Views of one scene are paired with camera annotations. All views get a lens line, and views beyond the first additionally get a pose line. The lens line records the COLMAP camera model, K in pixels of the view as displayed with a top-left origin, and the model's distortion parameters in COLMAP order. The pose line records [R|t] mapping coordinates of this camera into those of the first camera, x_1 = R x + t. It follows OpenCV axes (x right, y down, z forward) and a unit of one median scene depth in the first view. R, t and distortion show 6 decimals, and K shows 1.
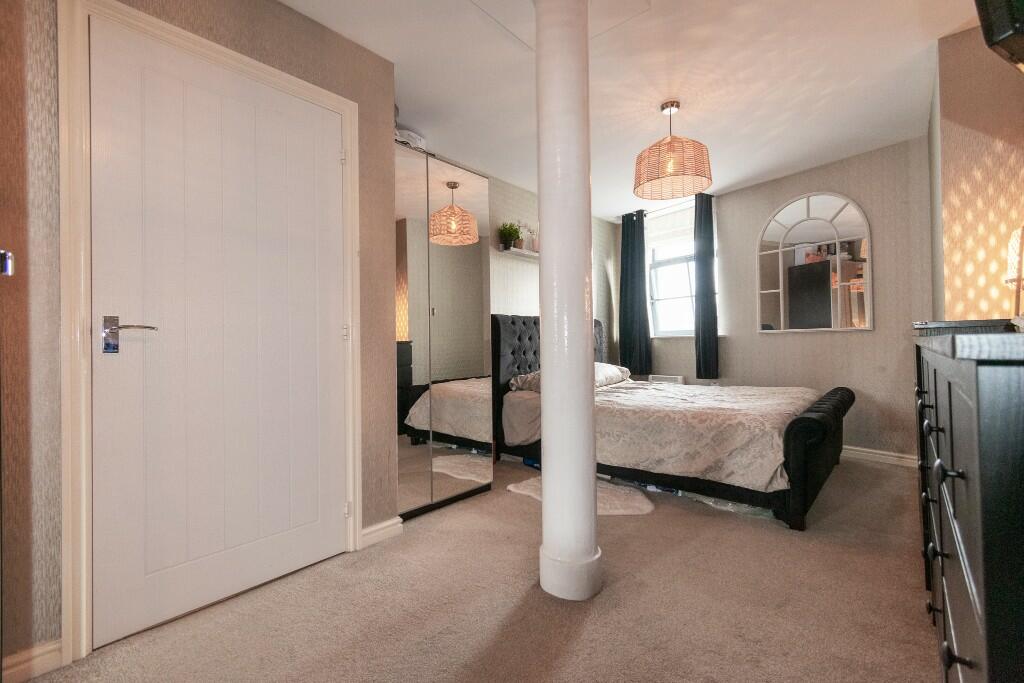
lens RADIAL K [[444.5, 0, 517.7], [0, 444.5, 339.7], [0, 0, 1]] dist [-0.000688, 0.000028]
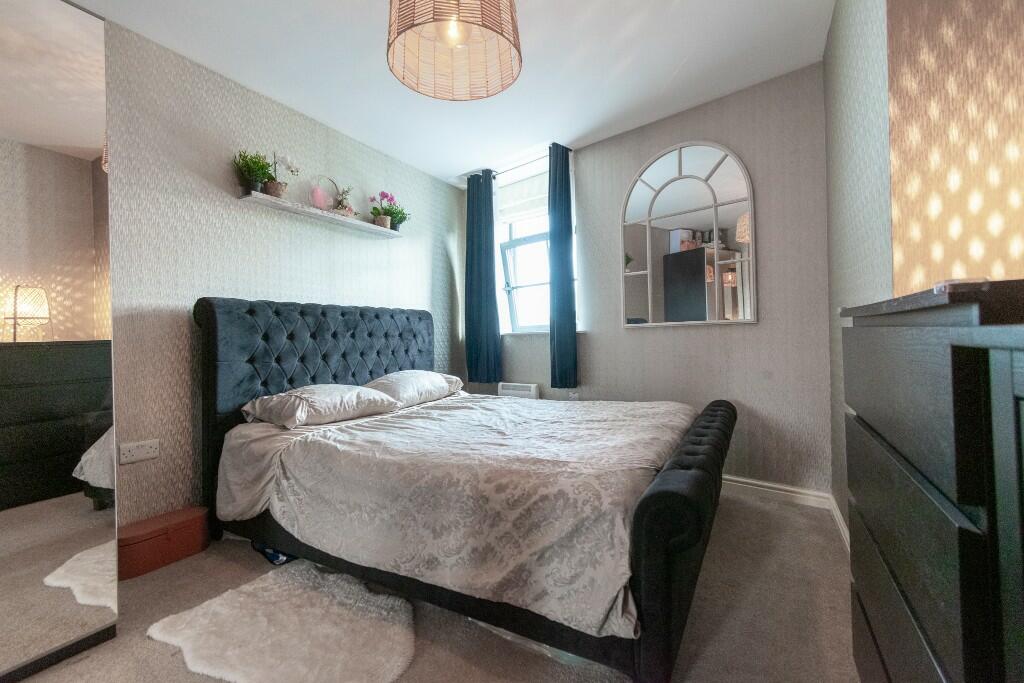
lens RADIAL K [[444.5, 0, 517.7], [0, 444.5, 339.7], [0, 0, 1]] dist [-0.000688, 0.000028]
pose [[0.976712, -0.008089, 0.214401, 0.222124], [0.006713, 0.999952, 0.007149, -0.001274], [-0.214448, -0.005543, 0.976720, 0.322814]]
